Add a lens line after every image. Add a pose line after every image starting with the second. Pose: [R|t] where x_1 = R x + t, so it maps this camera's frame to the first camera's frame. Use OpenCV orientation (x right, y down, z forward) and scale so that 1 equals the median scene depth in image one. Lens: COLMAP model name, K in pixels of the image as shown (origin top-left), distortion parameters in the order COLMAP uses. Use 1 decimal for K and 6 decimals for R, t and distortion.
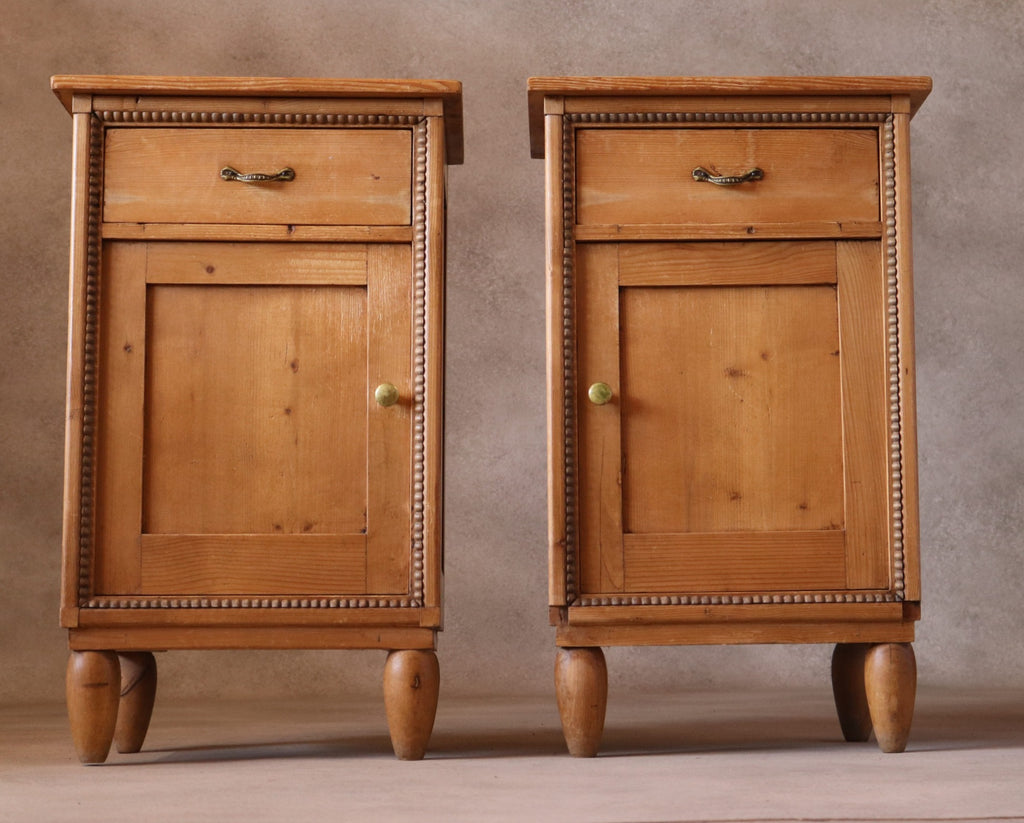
lens RADIAL K [[2296.3, 0, 643.8], [0, 2296.3, 404.8], [0, 0, 1]] dist [-0.003958, 0.000000]
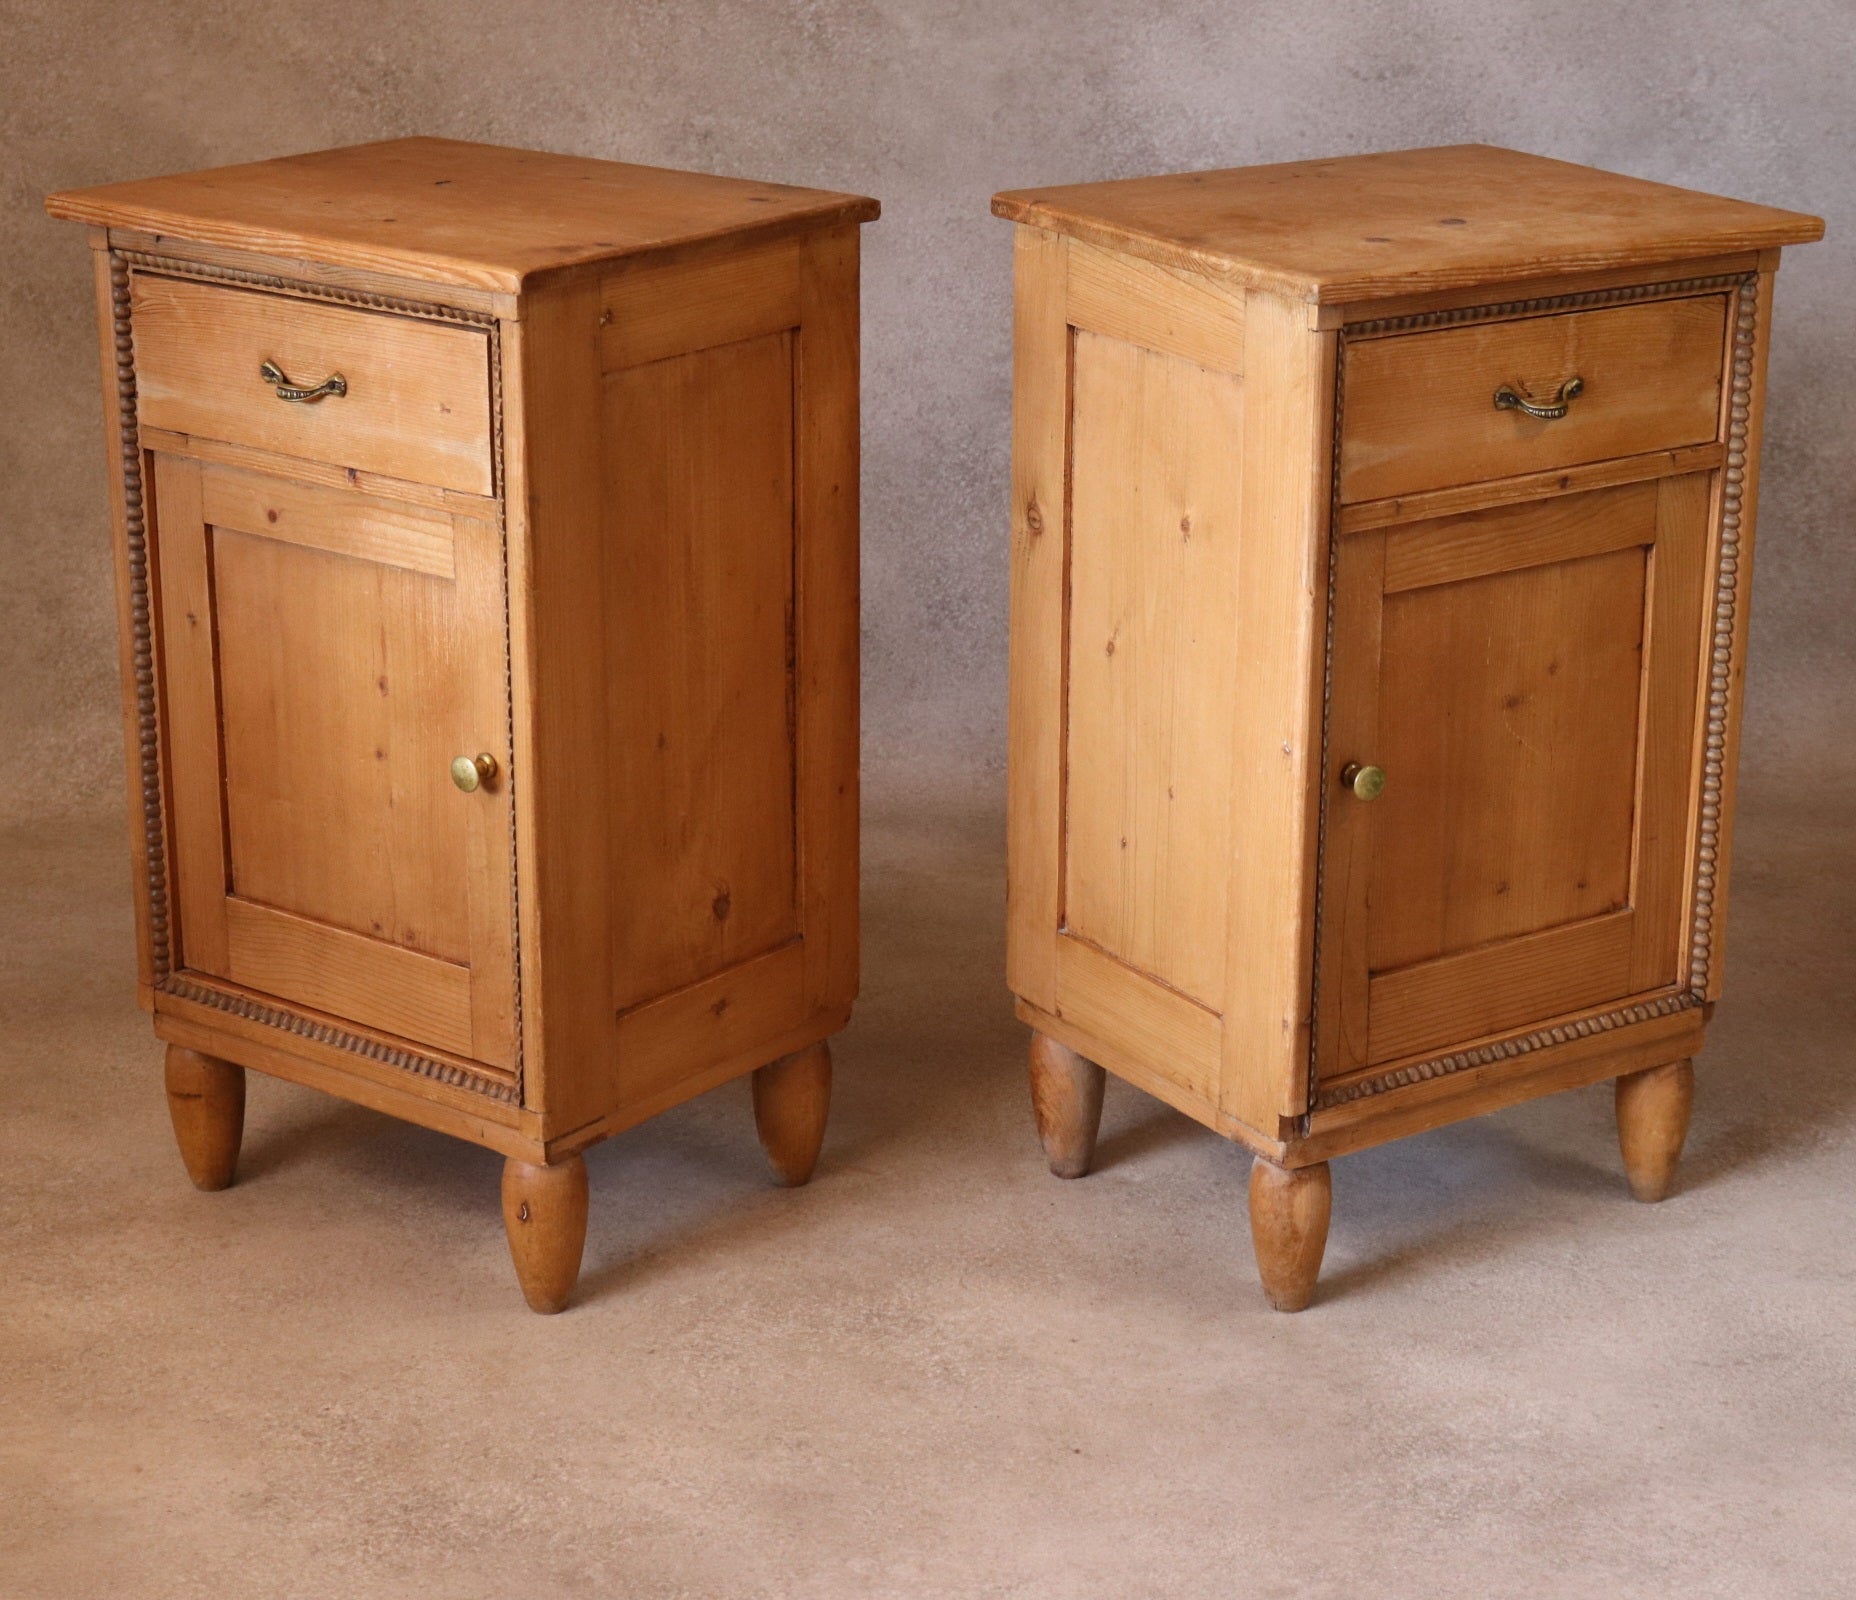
lens RADIAL K [[3832.3, 0, 1078.1], [0, 3832.3, 750.8], [0, 0, 1]] dist [-0.024677, 0.000000]
pose [[0.839267, -0.144727, 0.524103, -0.609775], [-0.080475, 0.920243, 0.382984, -0.392188], [-0.537730, -0.363603, 0.760683, 0.270315]]
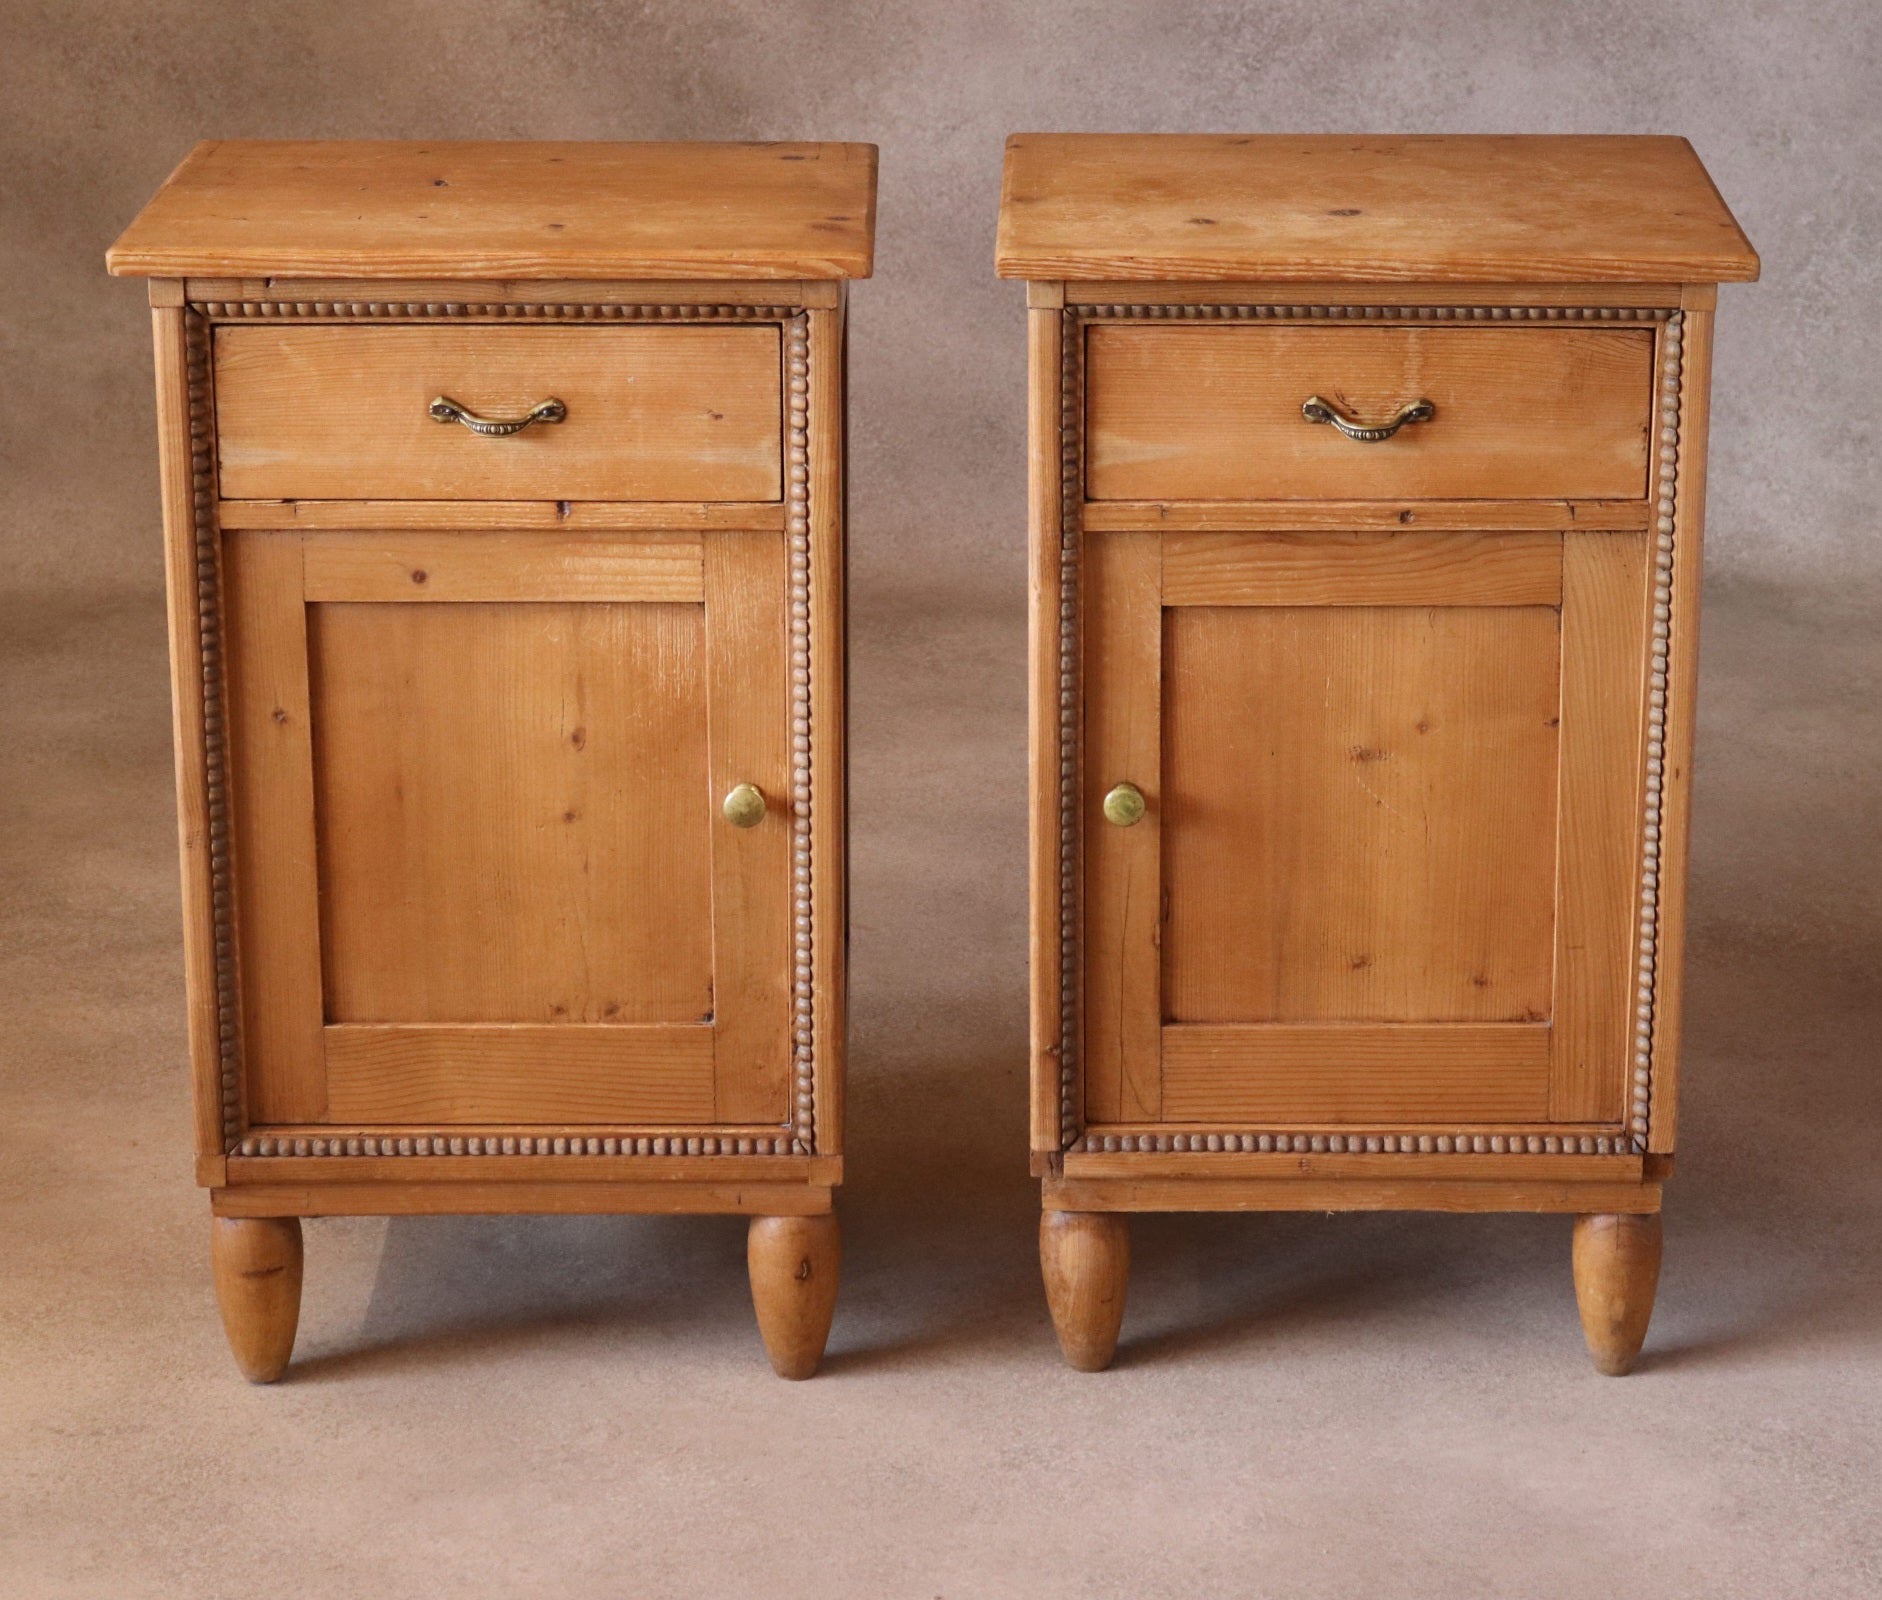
lens RADIAL K [[4793.6, 0, 1112.8], [0, 4793.6, 791.4], [0, 0, 1]] dist [0.015640, 0.000000]
pose [[0.999271, 0.025851, -0.028078, 0.010805], [-0.011824, 0.909171, 0.416255, -0.490561], [0.036289, -0.415620, 0.908814, -0.059614]]
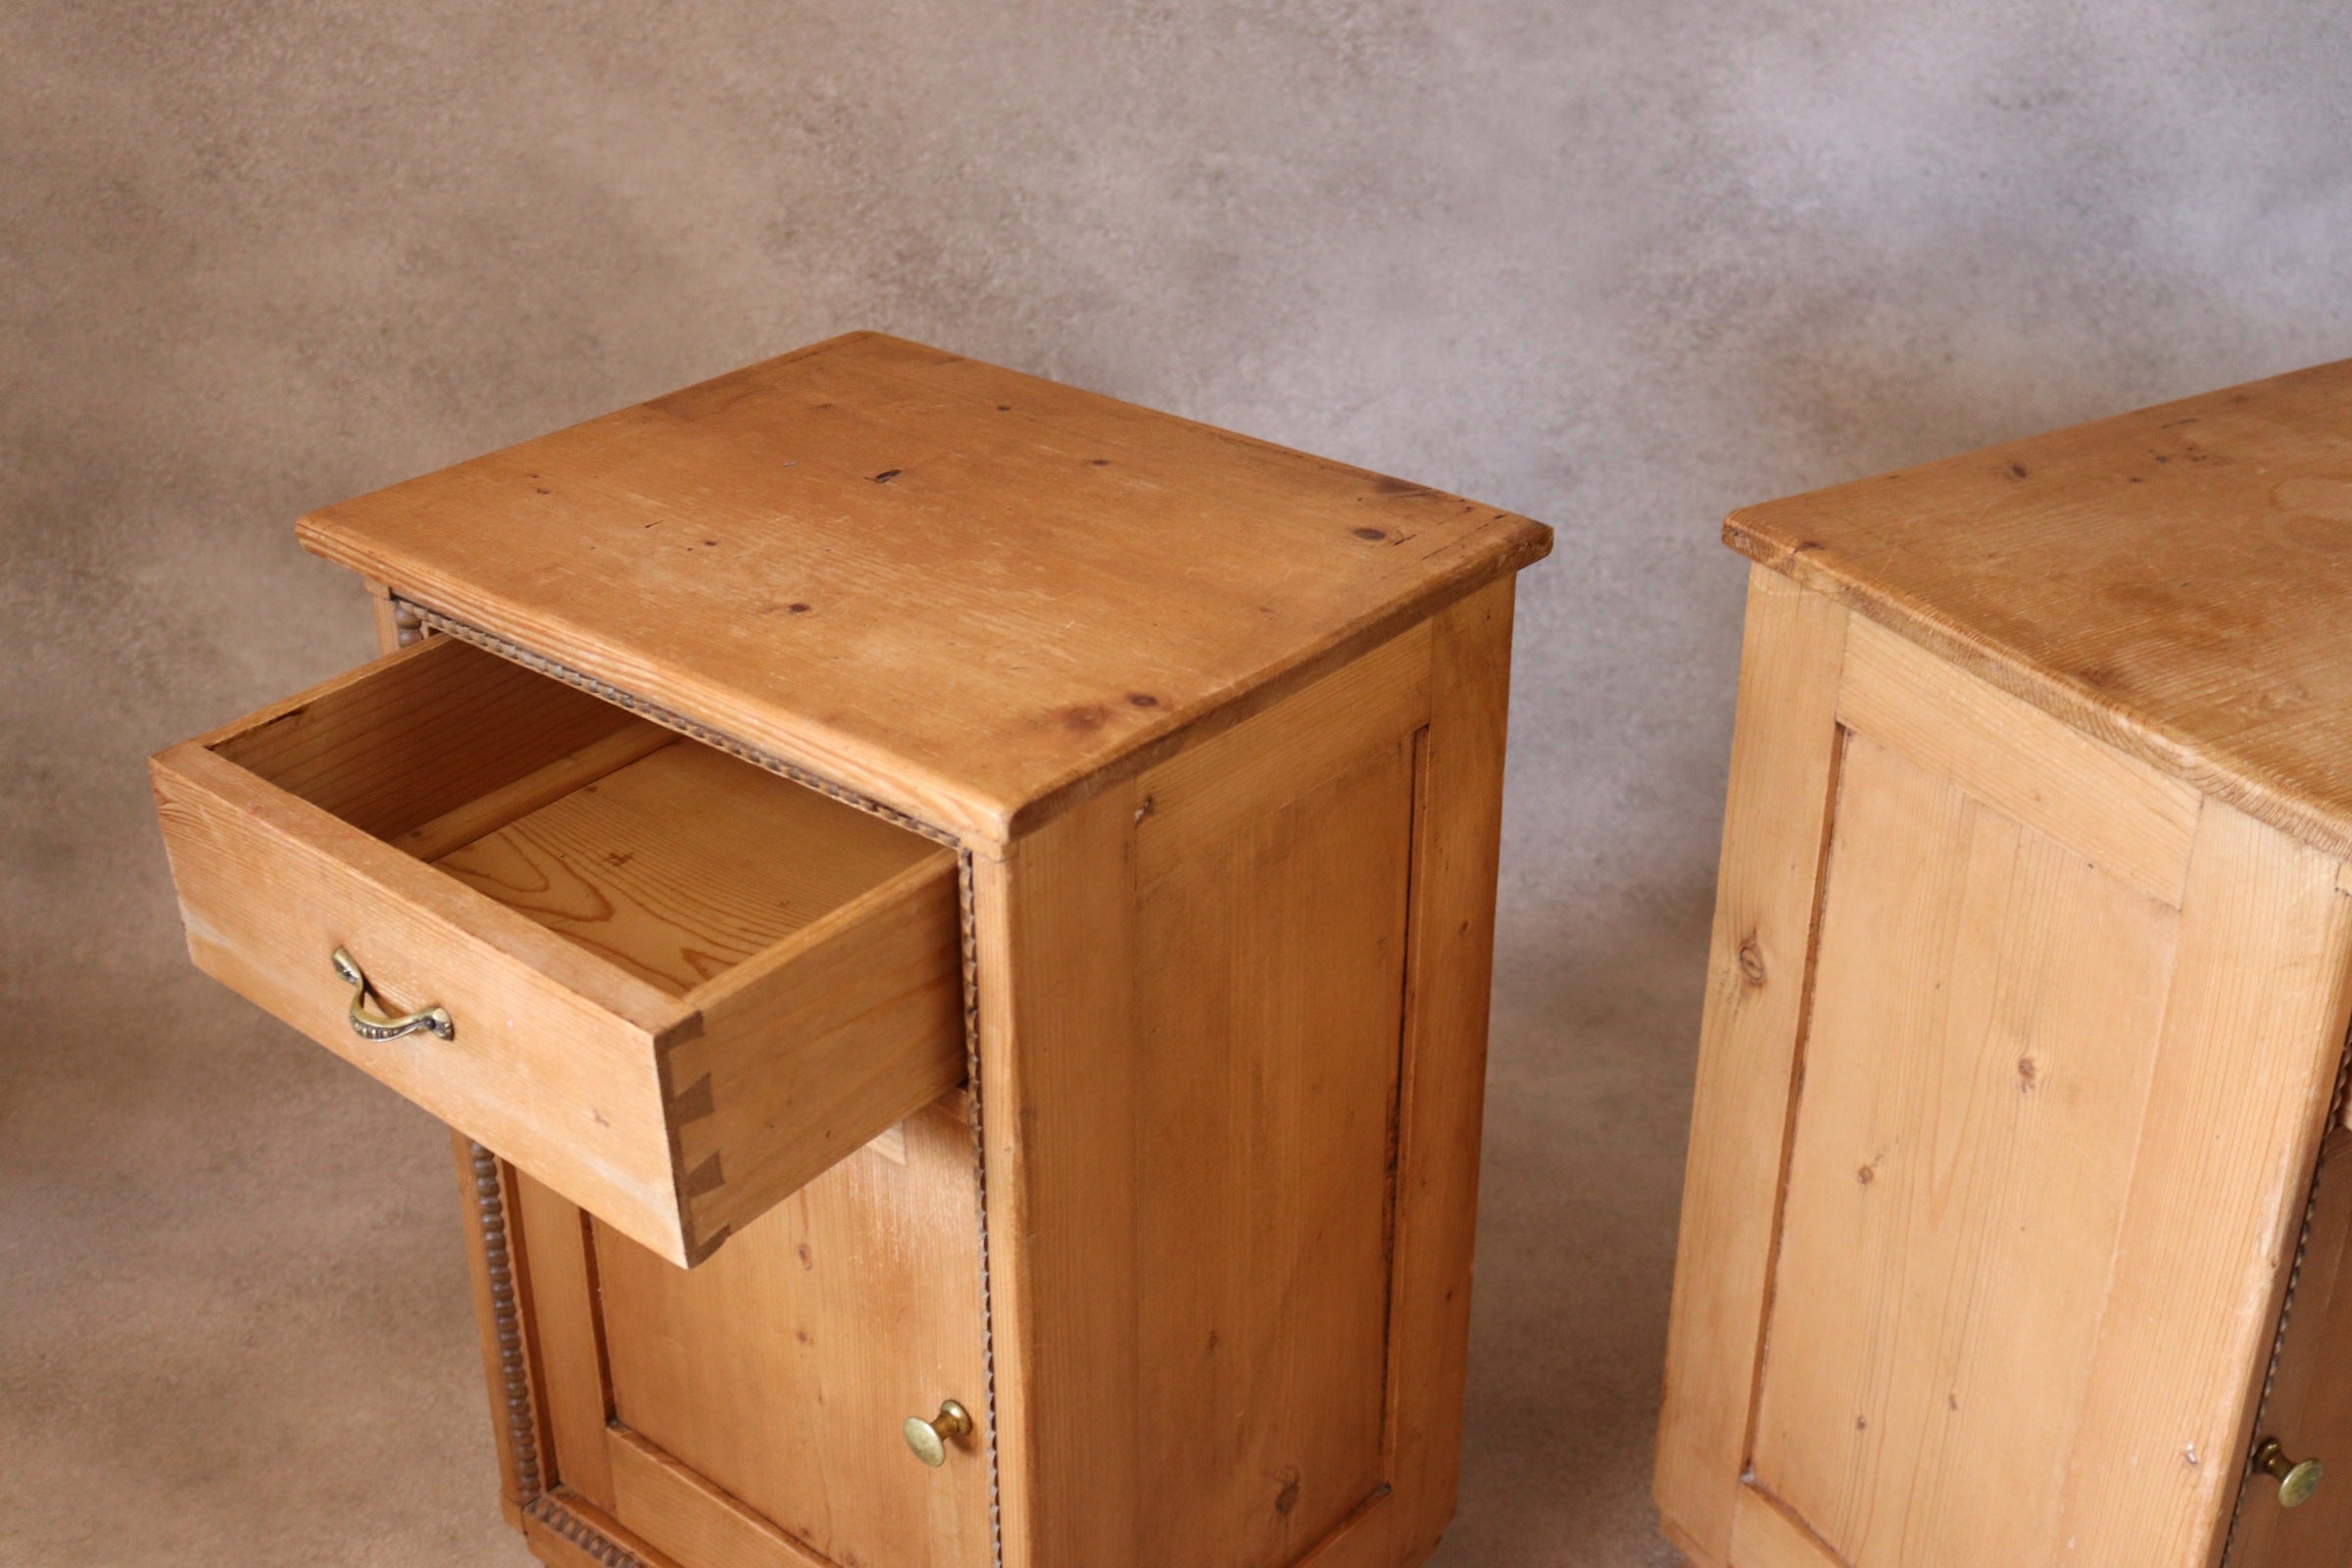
lens RADIAL K [[2765.1, 0, 1192.5], [0, 2765.1, 755.1], [0, 0, 1]] dist [-0.074471, 0.000000]
pose [[0.876466, -0.207016, 0.434687, -0.362268], [-0.061281, 0.847533, 0.527194, -0.345307], [-0.477549, -0.488705, 0.730147, 0.803724]]
